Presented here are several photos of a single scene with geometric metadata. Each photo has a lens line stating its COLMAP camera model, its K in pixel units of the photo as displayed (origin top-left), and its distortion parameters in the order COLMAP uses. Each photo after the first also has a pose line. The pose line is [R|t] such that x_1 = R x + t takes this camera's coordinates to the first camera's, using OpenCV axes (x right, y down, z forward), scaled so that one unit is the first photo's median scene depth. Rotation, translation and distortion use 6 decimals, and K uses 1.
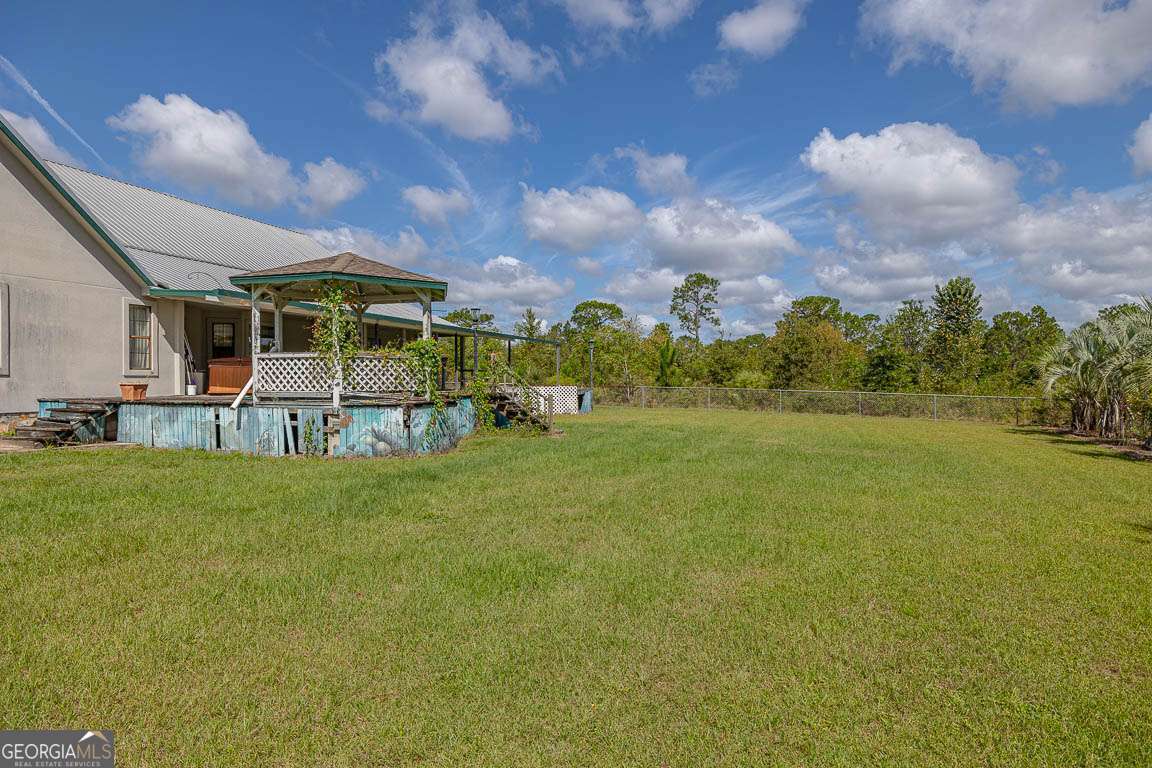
lens RADIAL K [[690.5, 0, 585.9], [0, 690.5, 382.0], [0, 0, 1]] dist [-0.002045, 0.002268]
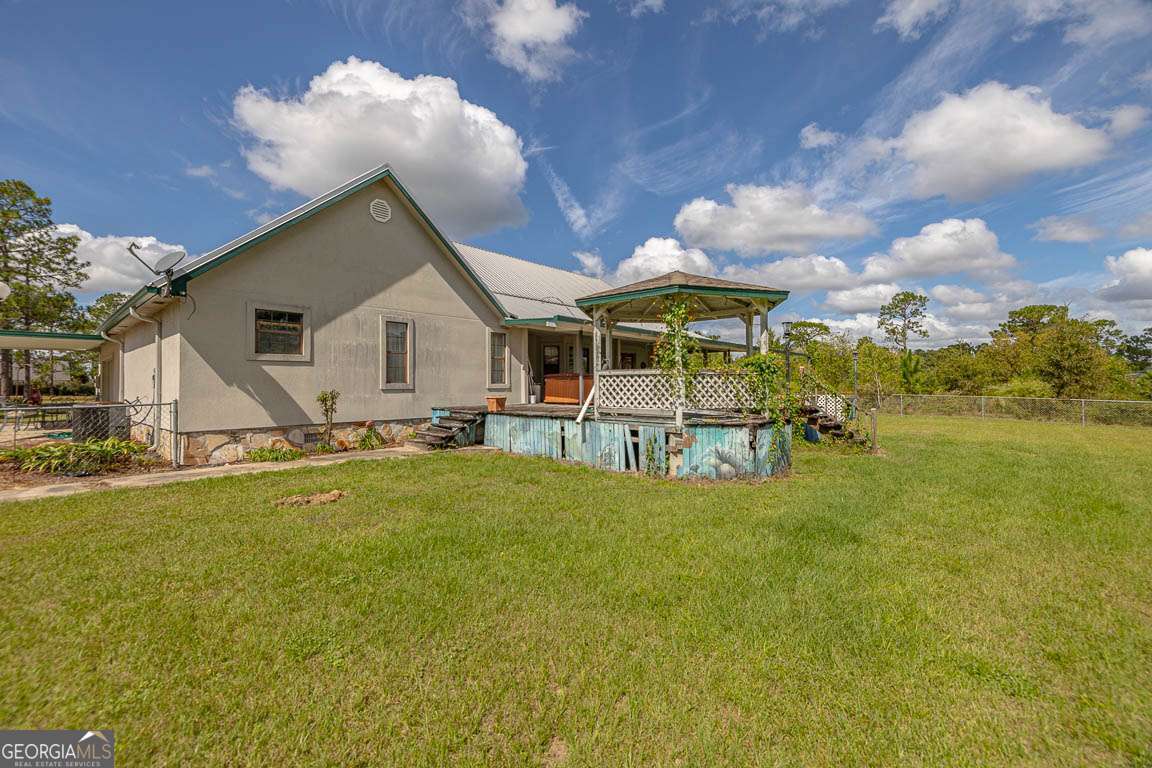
lens RADIAL K [[488.4, 0, 574.4], [0, 488.4, 381.0], [0, 0, 1]] dist [0.006219, -0.001537]
pose [[0.921050, -0.003873, -0.389425, -0.213899], [0.000275, 0.999957, -0.009296, -0.018555], [0.389444, 0.008456, 0.921011, 0.291228]]
